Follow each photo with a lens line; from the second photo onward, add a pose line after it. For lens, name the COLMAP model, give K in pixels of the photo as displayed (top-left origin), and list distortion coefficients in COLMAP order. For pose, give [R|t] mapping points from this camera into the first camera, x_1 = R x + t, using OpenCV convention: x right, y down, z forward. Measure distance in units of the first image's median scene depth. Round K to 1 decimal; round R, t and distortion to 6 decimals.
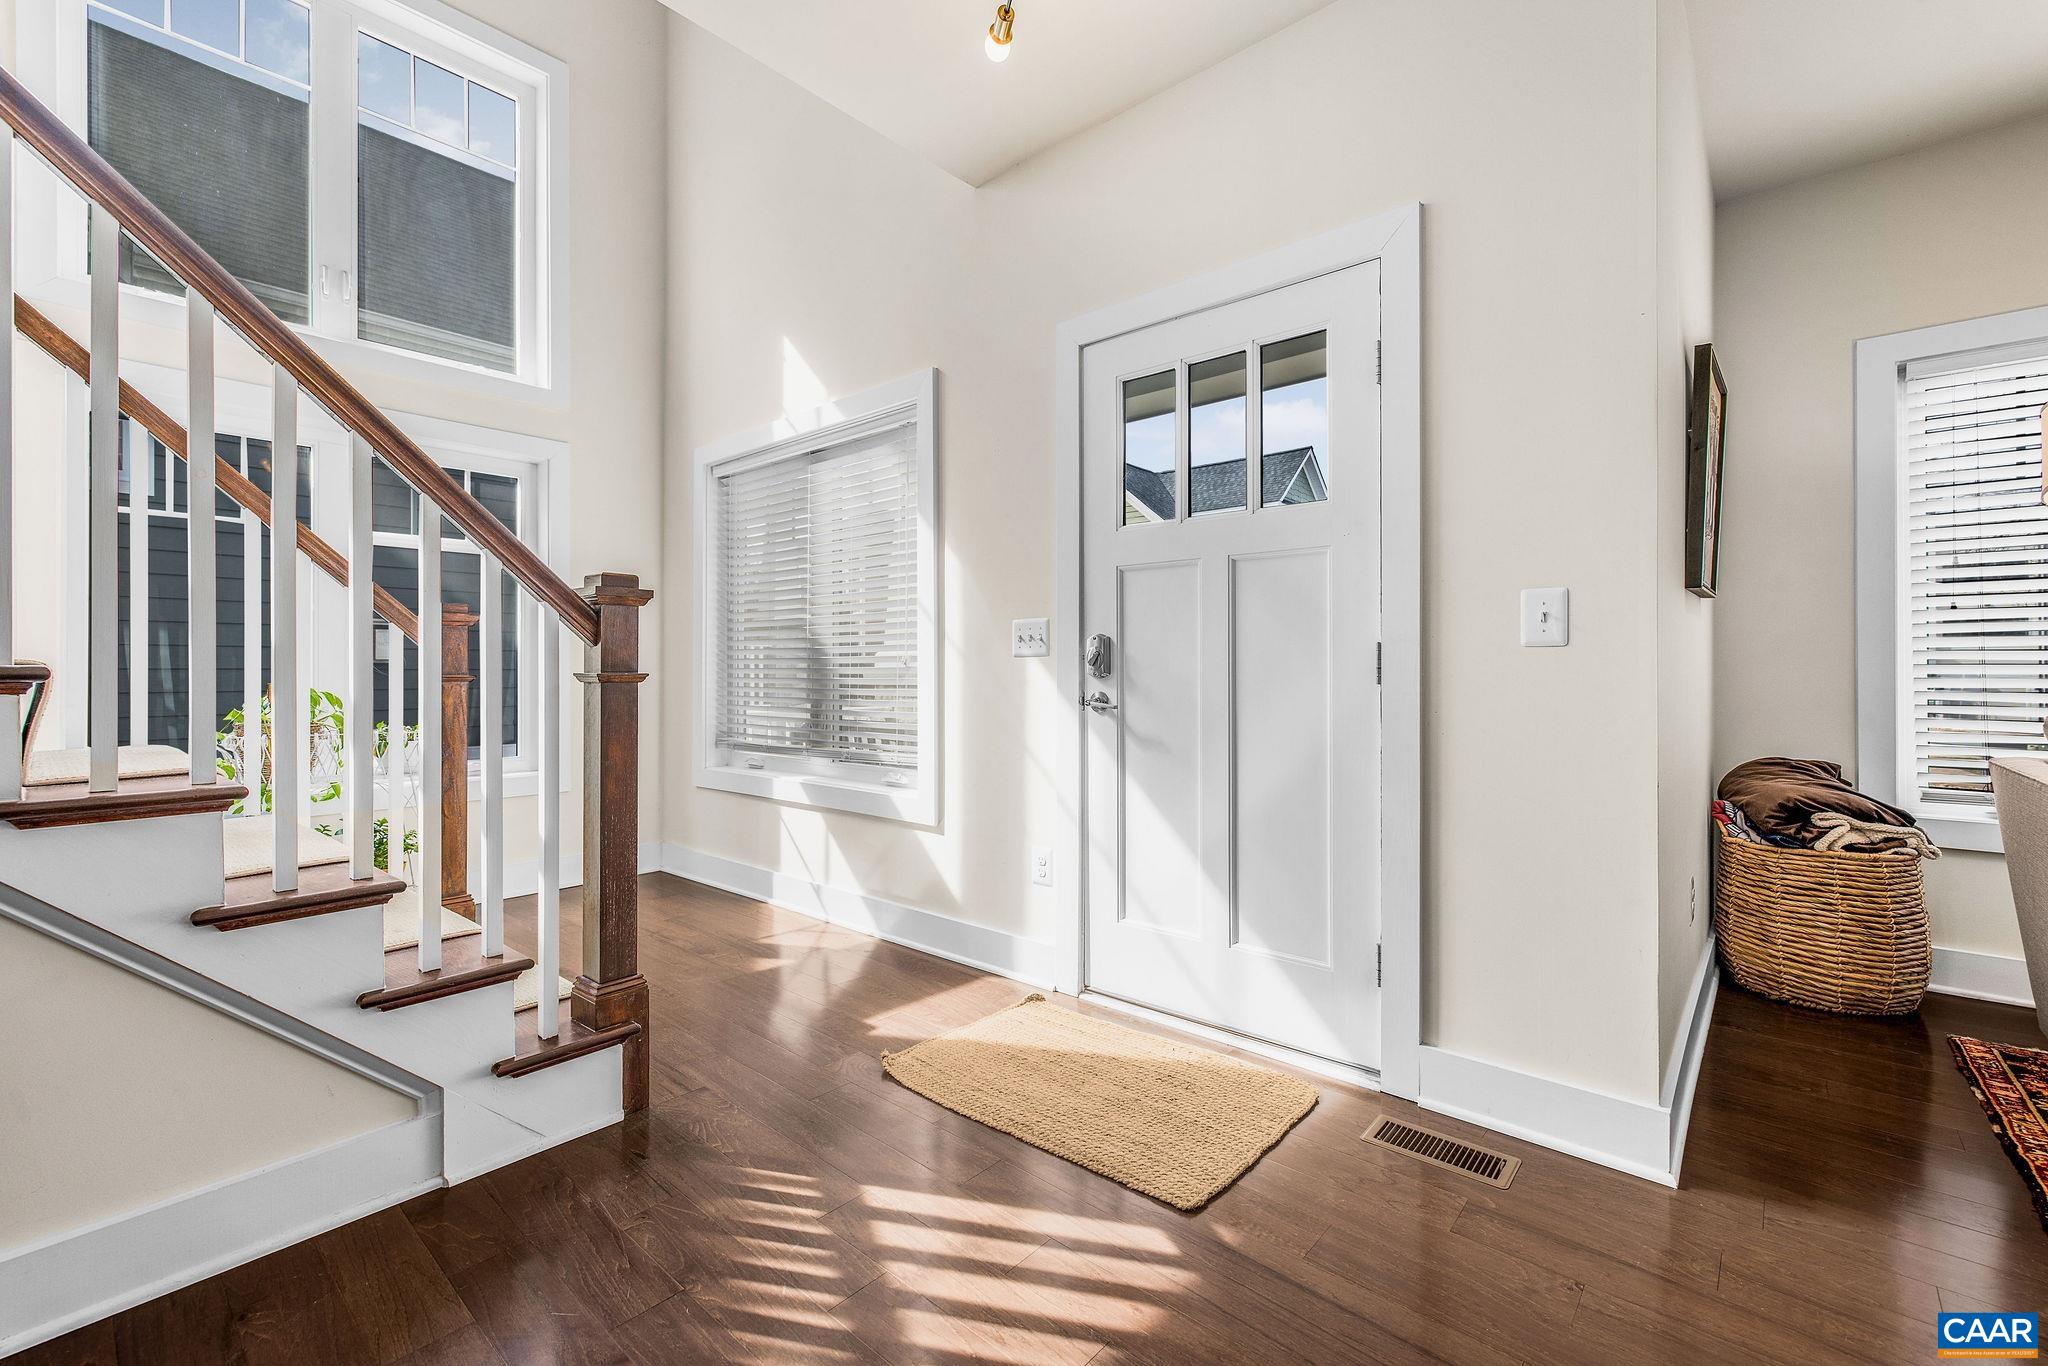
lens RADIAL K [[841.5, 0, 1013.2], [0, 841.5, 673.8], [0, 0, 1]] dist [-0.000110, -0.000048]
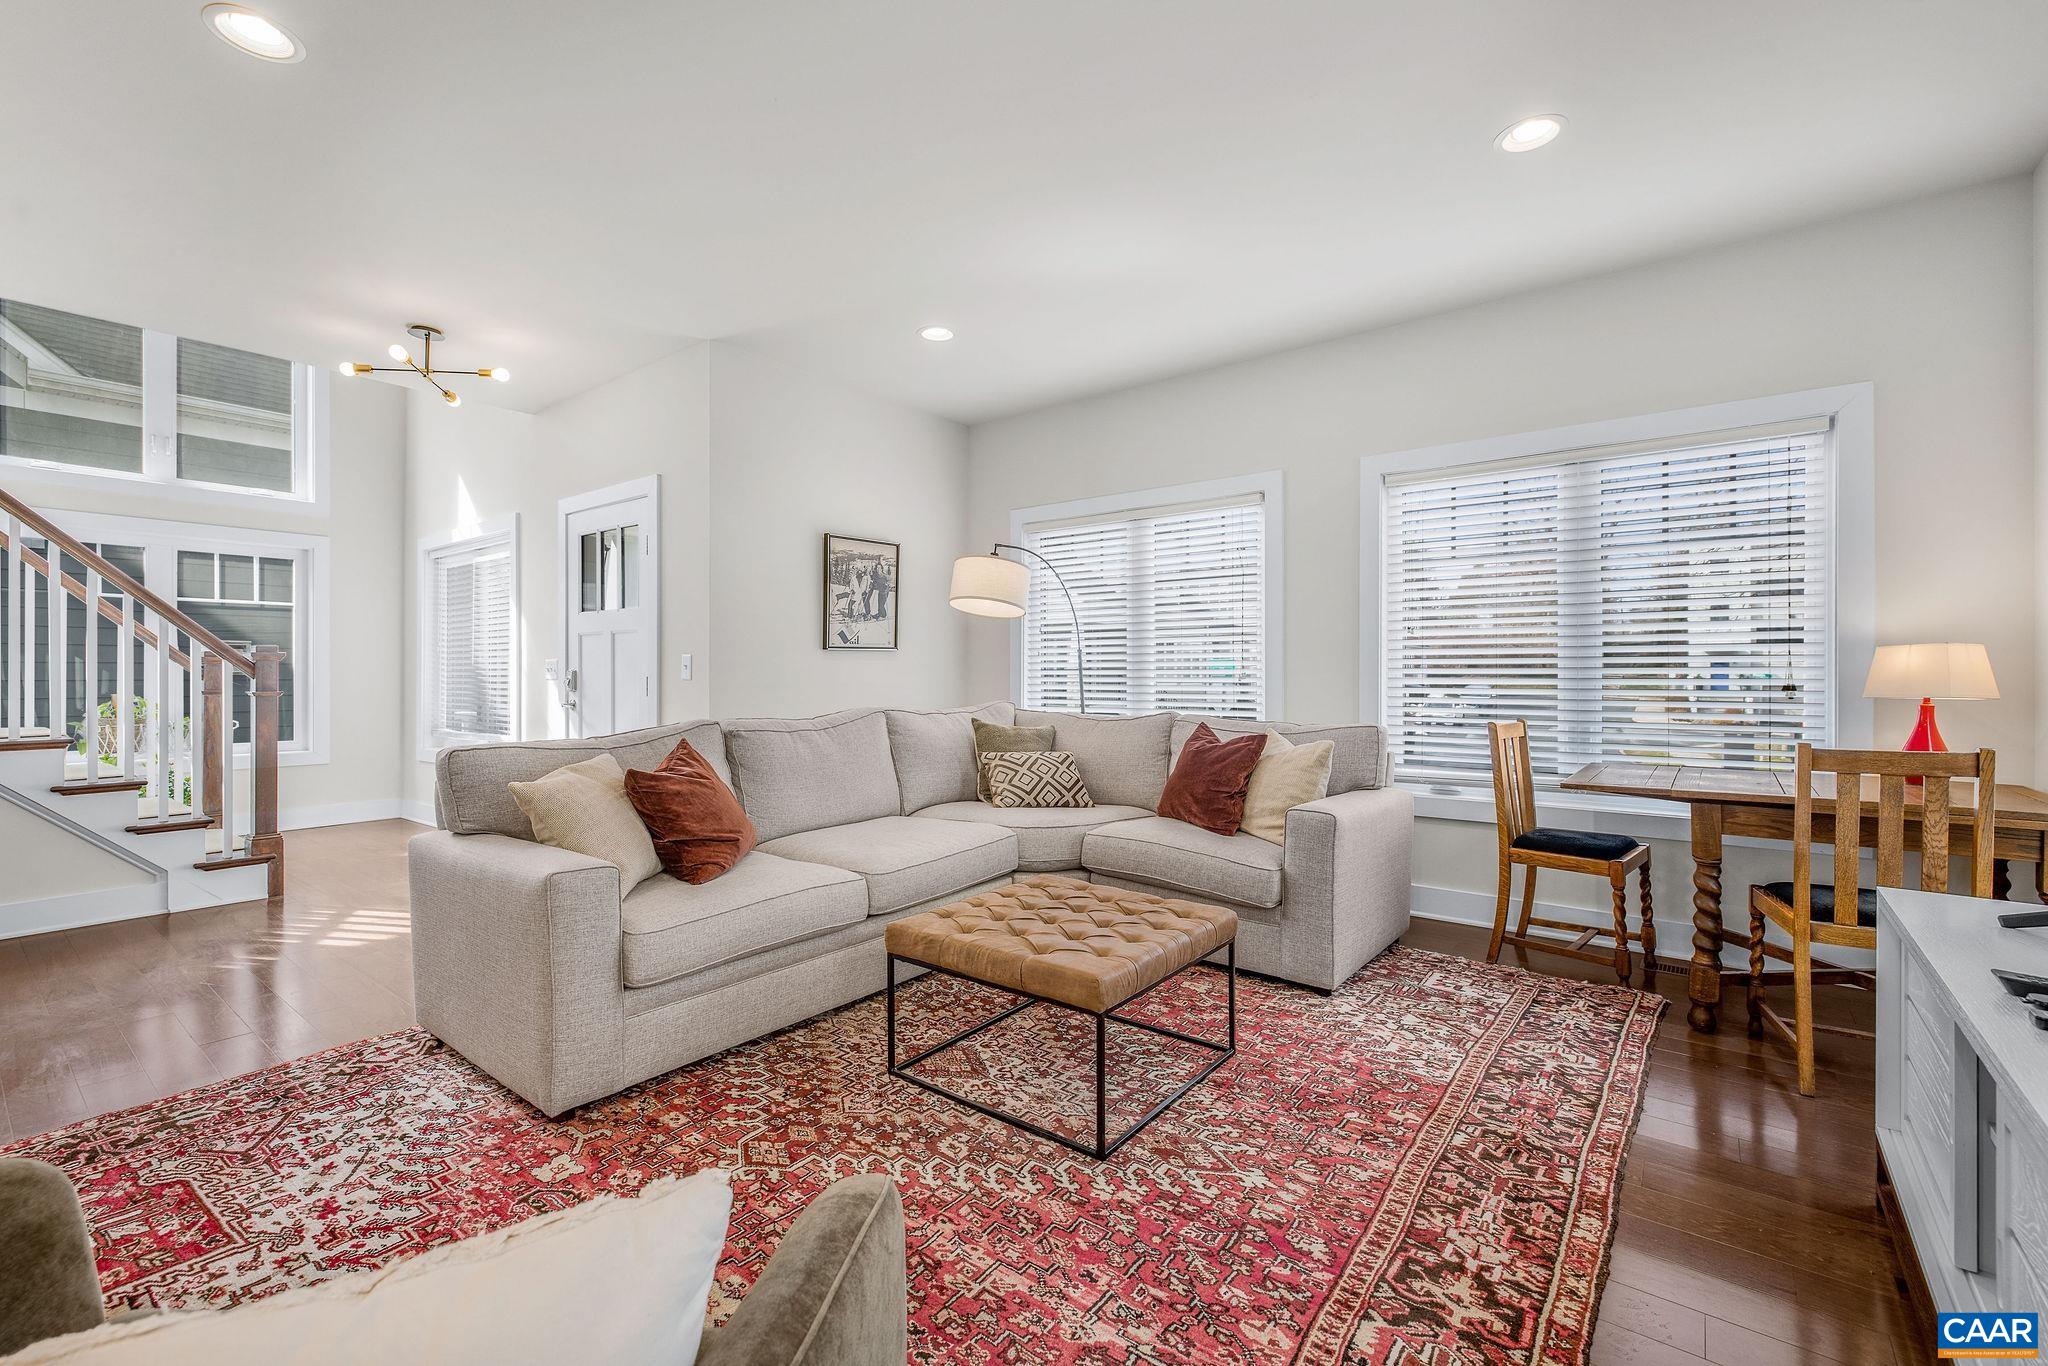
lens RADIAL K [[866.6, 0, 1024.0], [0, 866.6, 683.0], [0, 0, 1]] dist [0.001034, 0.000037]
pose [[0.998865, -0.003715, 0.047478, 1.337213], [0.003747, 0.999993, -0.000584, -0.014075], [-0.047475, 0.000761, 0.998872, -1.280918]]
